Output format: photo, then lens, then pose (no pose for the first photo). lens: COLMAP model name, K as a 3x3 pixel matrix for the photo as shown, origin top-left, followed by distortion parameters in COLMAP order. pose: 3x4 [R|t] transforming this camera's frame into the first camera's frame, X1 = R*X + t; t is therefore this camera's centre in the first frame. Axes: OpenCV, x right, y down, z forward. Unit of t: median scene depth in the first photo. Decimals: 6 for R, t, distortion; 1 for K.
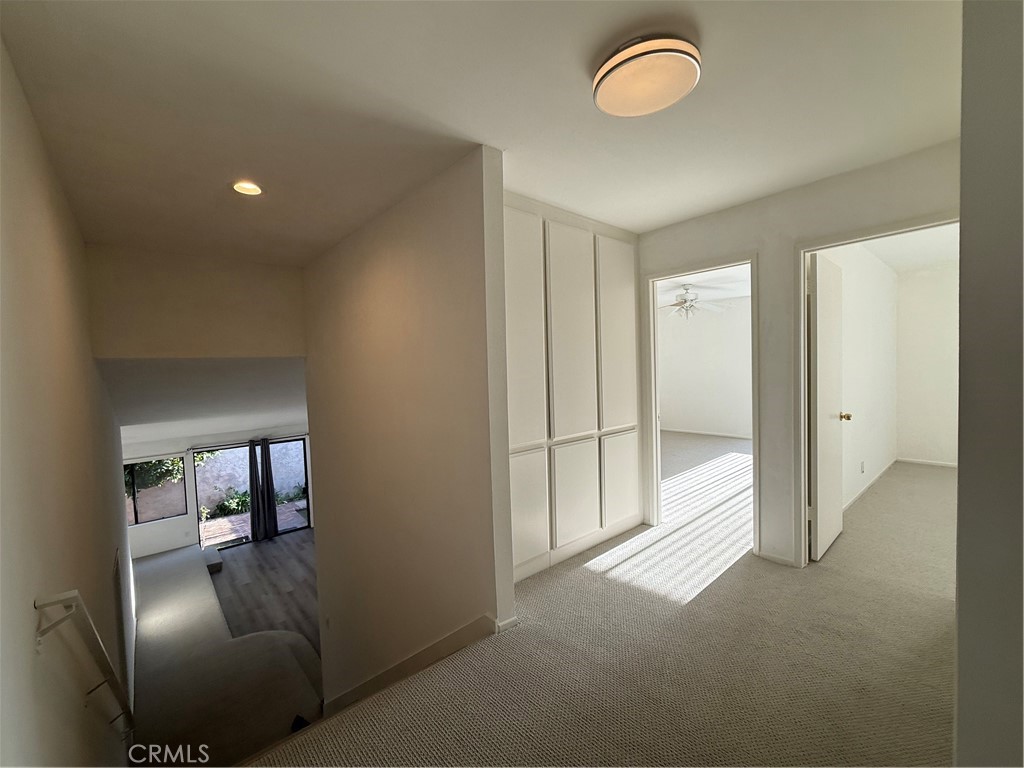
lens RADIAL K [[421.3, 0, 514.6], [0, 421.3, 383.4], [0, 0, 1]] dist [-0.000675, -0.000404]
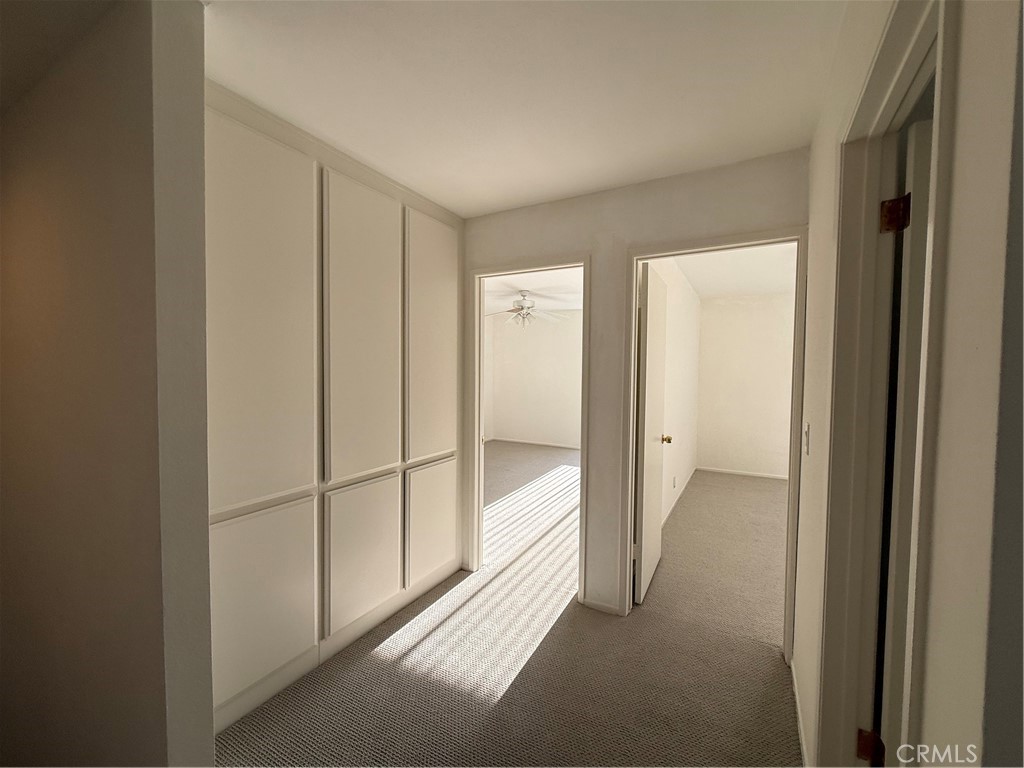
lens RADIAL K [[421.3, 0, 509.5], [0, 421.3, 384.2], [0, 0, 1]] dist [-0.000675, -0.000404]
pose [[0.941556, 0.027885, 0.335701, 0.121856], [-0.026846, 0.999610, -0.007737, -0.029767], [-0.335786, -0.001728, 0.941937, 0.215359]]
